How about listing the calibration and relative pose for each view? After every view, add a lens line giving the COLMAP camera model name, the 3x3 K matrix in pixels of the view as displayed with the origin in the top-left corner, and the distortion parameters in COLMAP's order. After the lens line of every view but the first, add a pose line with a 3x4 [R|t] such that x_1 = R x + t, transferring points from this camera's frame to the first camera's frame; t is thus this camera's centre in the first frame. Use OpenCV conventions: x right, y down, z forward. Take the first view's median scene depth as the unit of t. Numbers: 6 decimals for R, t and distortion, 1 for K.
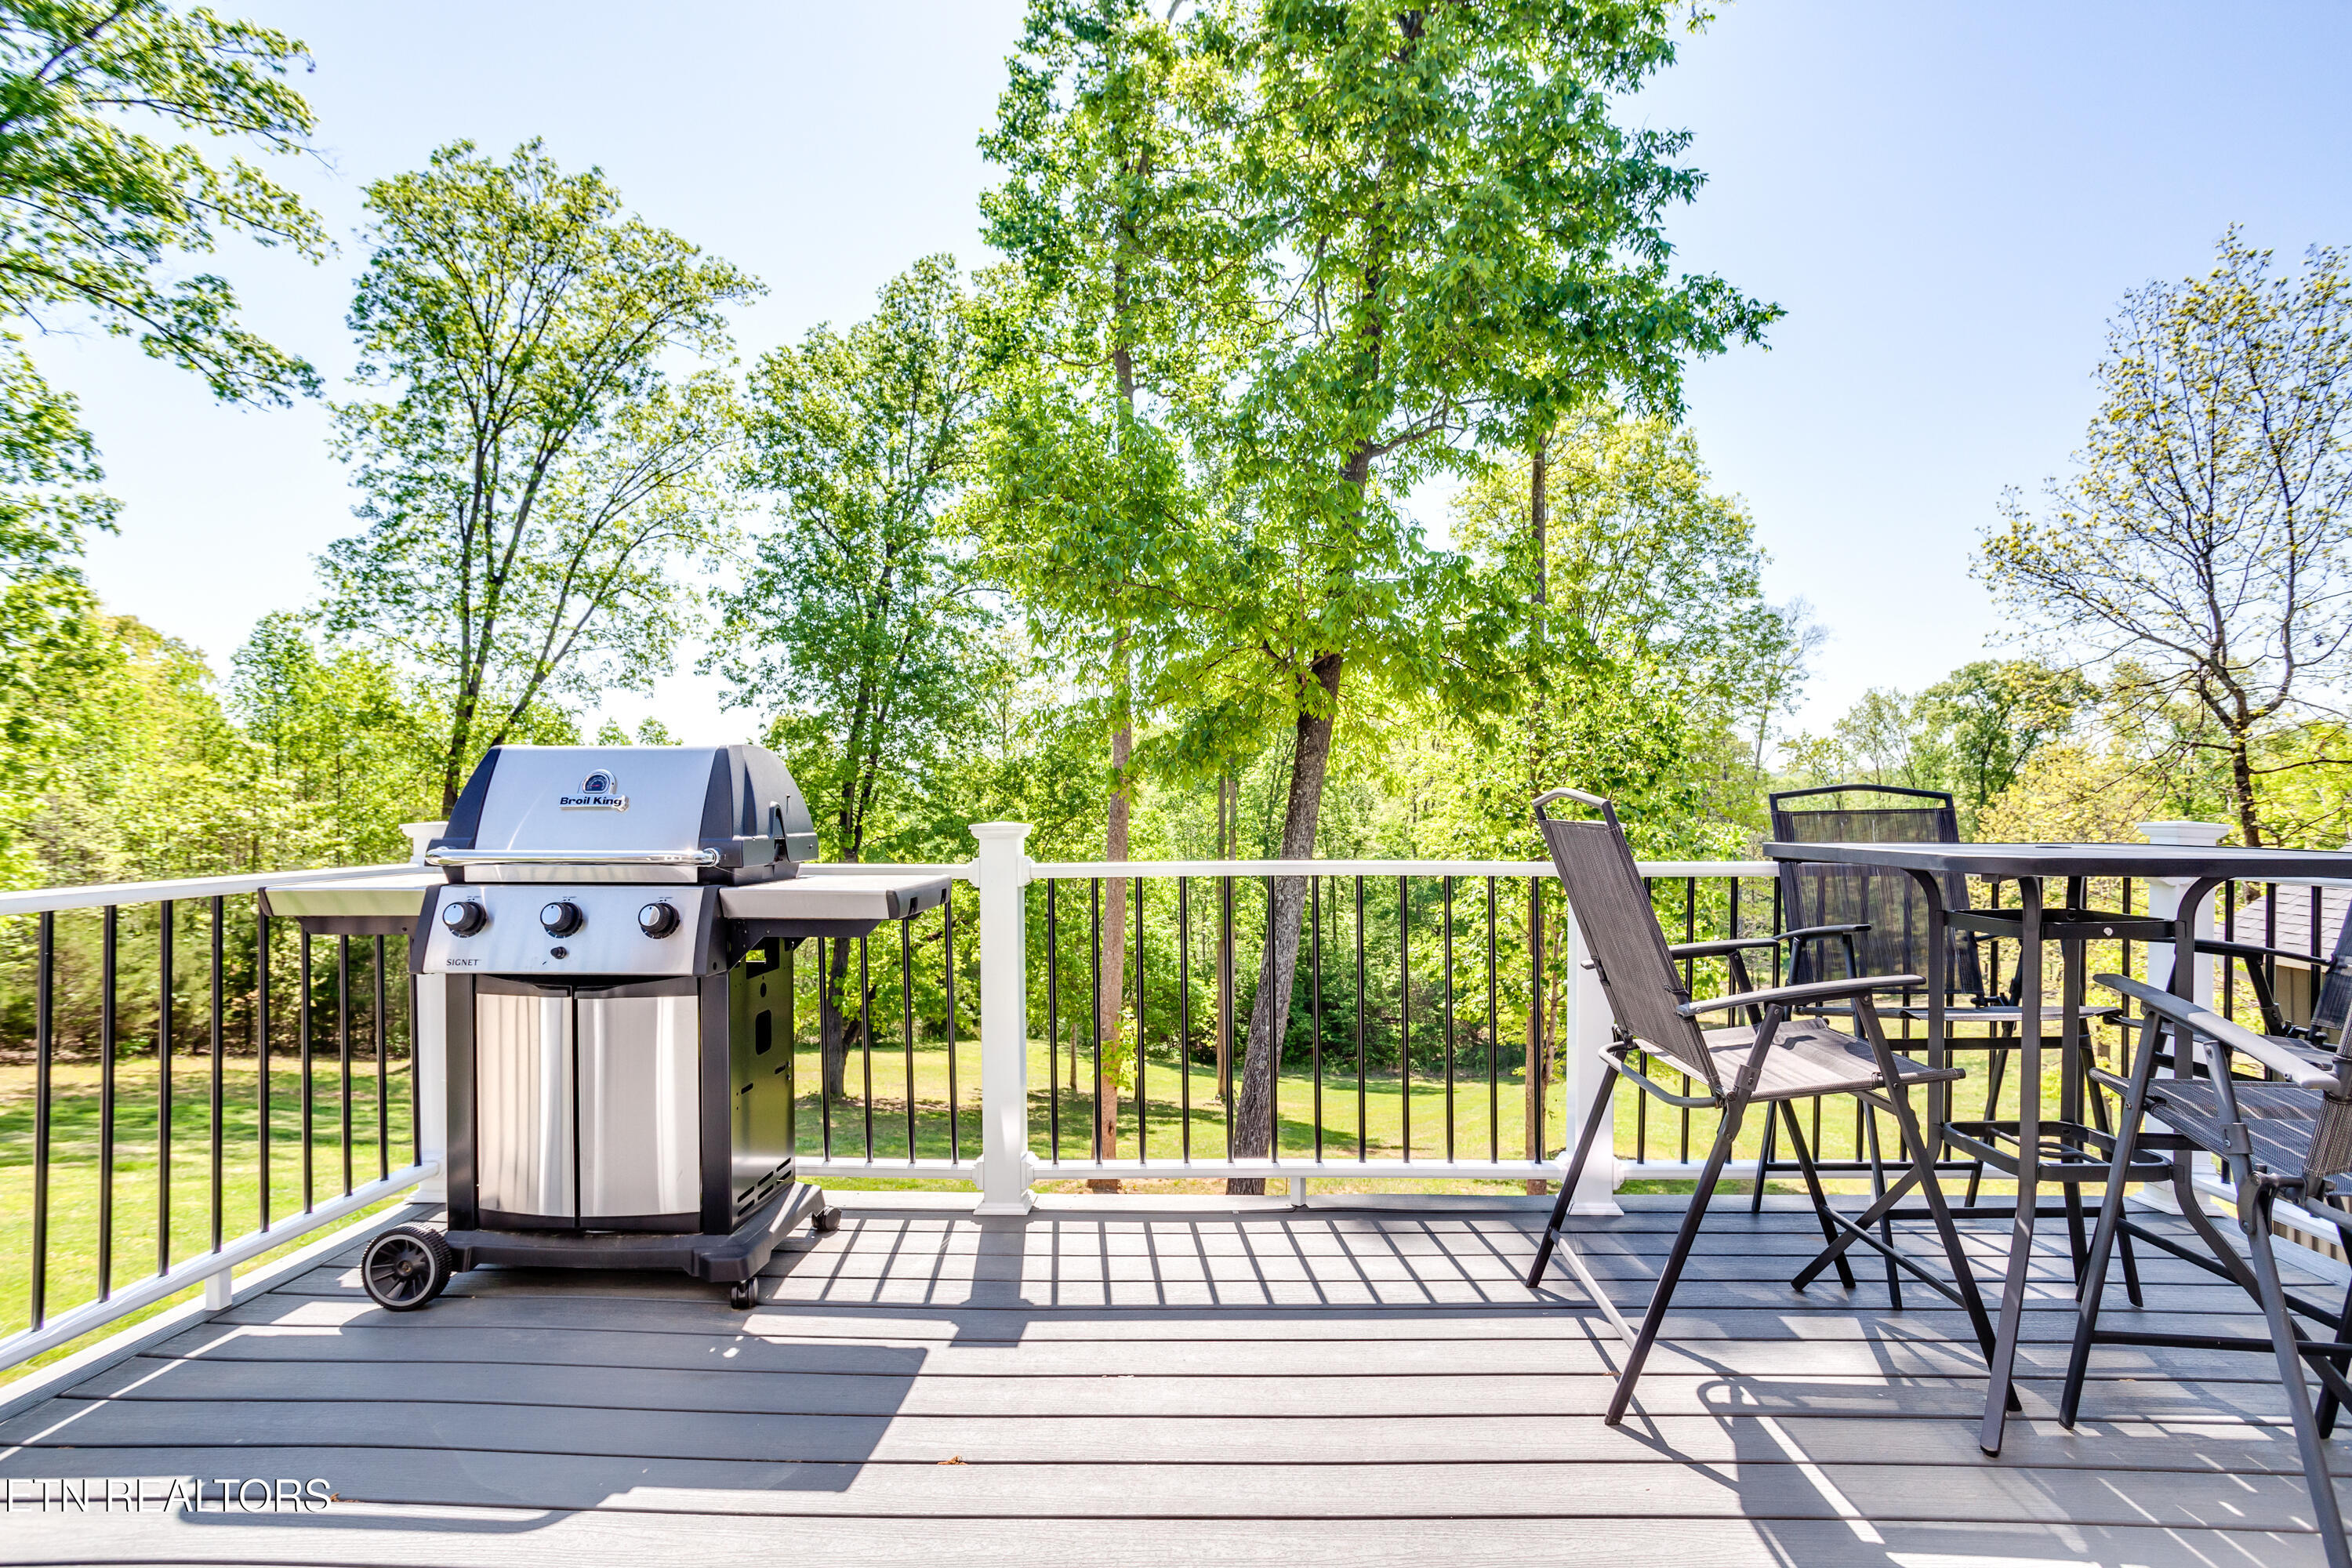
lens RADIAL K [[1167.0, 0, 1186.4], [0, 1167.0, 785.5], [0, 0, 1]] dist [-0.061475, 0.029509]
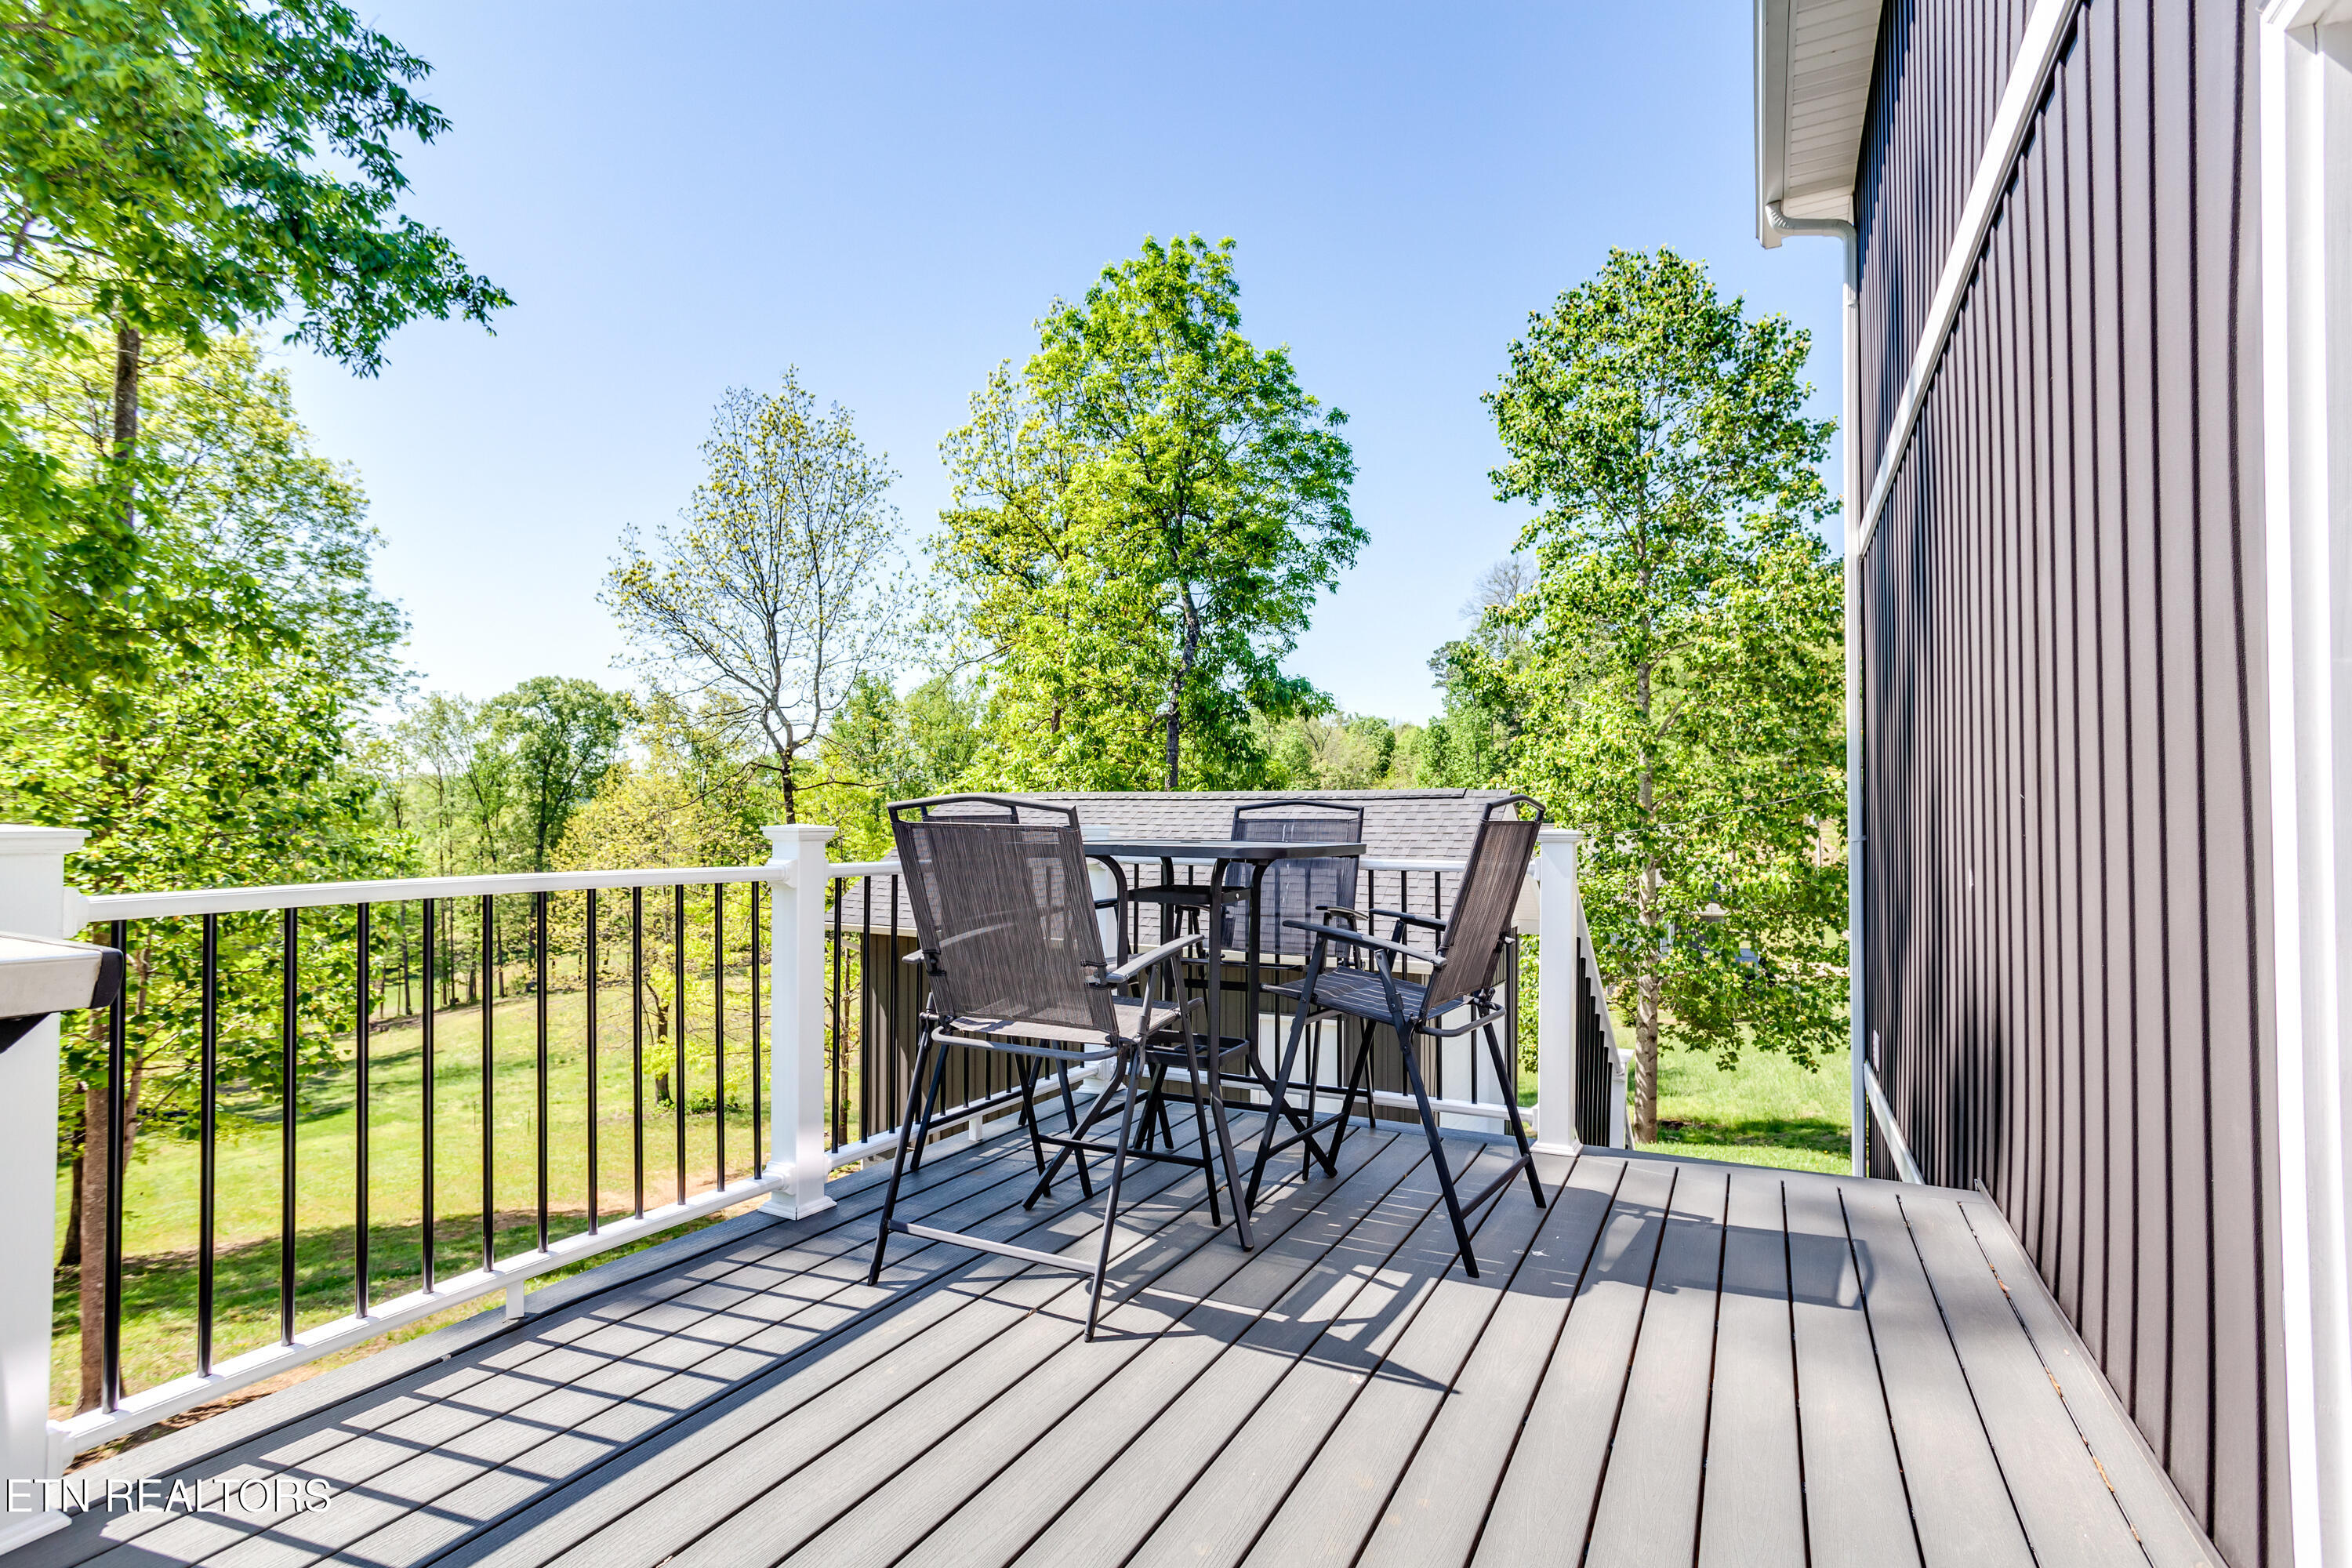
lens RADIAL K [[1167.0, 0, 1186.4], [0, 1167.0, 785.5], [0, 0, 1]] dist [-0.061475, 0.029509]
pose [[0.392710, 0.032015, 0.919105, -0.122533], [-0.026846, 0.999367, -0.023340, 0.003305], [-0.919270, -0.015509, 0.393321, 0.081258]]
